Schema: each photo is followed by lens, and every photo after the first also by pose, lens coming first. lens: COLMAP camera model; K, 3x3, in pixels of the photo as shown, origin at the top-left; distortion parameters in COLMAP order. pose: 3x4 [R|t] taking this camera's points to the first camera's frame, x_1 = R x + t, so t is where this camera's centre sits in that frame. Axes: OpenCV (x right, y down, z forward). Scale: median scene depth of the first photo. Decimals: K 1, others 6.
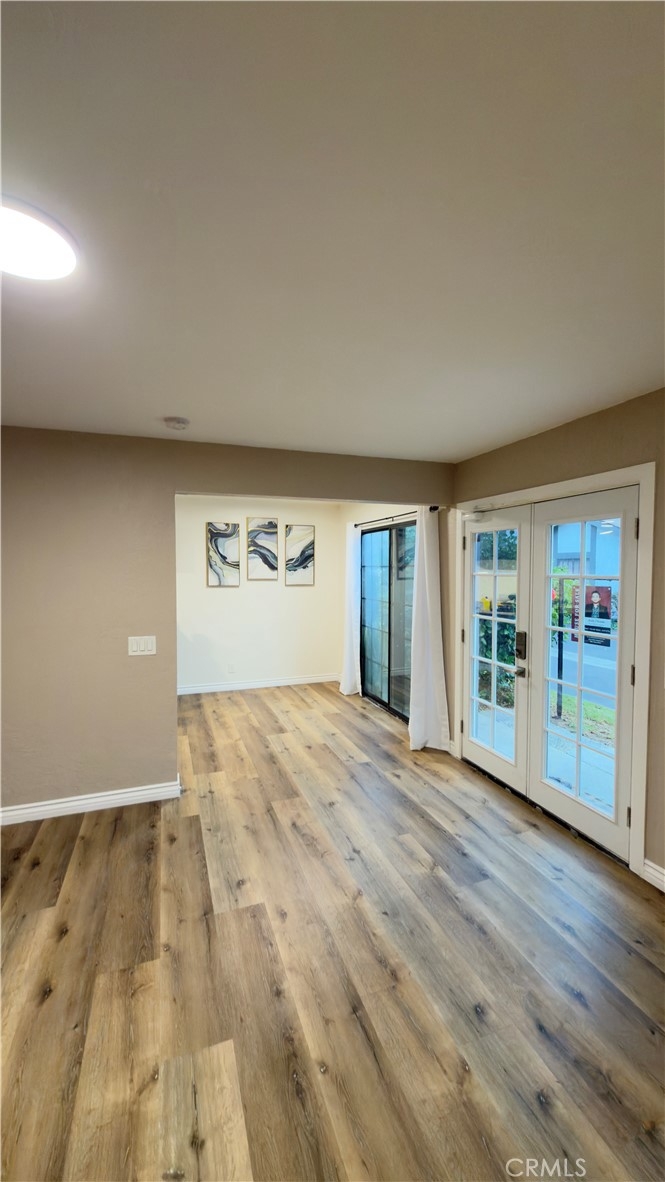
lens RADIAL K [[470.5, 0, 334.0], [0, 470.5, 591.7], [0, 0, 1]] dist [0.000149, 0.000635]
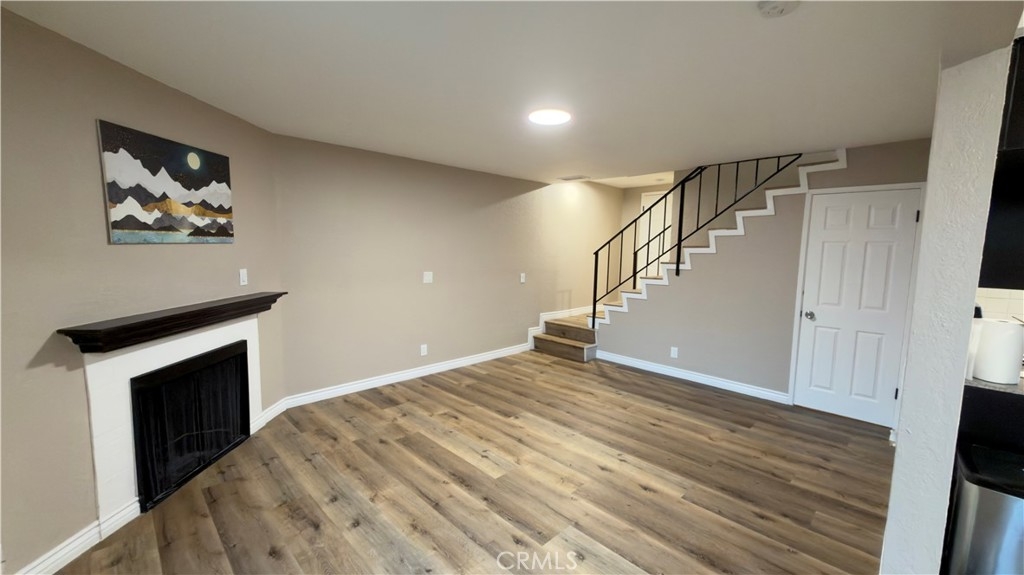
lens RADIAL K [[407.6, 0, 511.9], [0, 407.6, 287.3], [0, 0, 1]] dist [0.000149, 0.000635]
pose [[-0.907072, 0.030330, -0.419880, 0.206720], [-0.035298, 0.988409, 0.147654, -0.042853], [0.419492, 0.148754, -0.895488, 1.231612]]
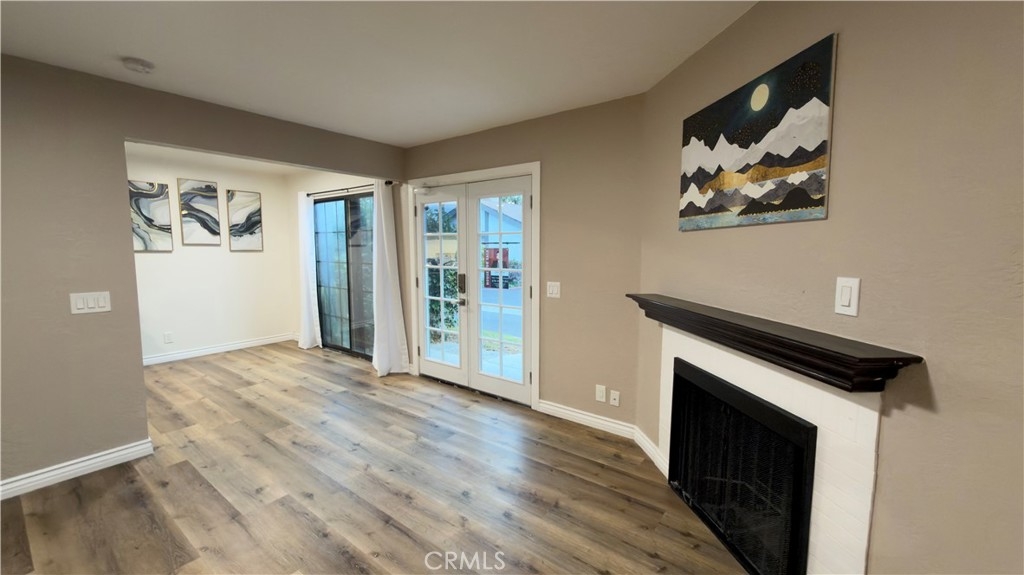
lens RADIAL K [[407.6, 0, 512.6], [0, 407.6, 288.2], [0, 0, 1]] dist [0.000149, 0.000635]
pose [[0.839054, -0.053349, 0.541426, -0.146485], [0.025630, 0.997952, 0.058614, 0.061524], [-0.543444, -0.035304, 0.838703, -0.122920]]
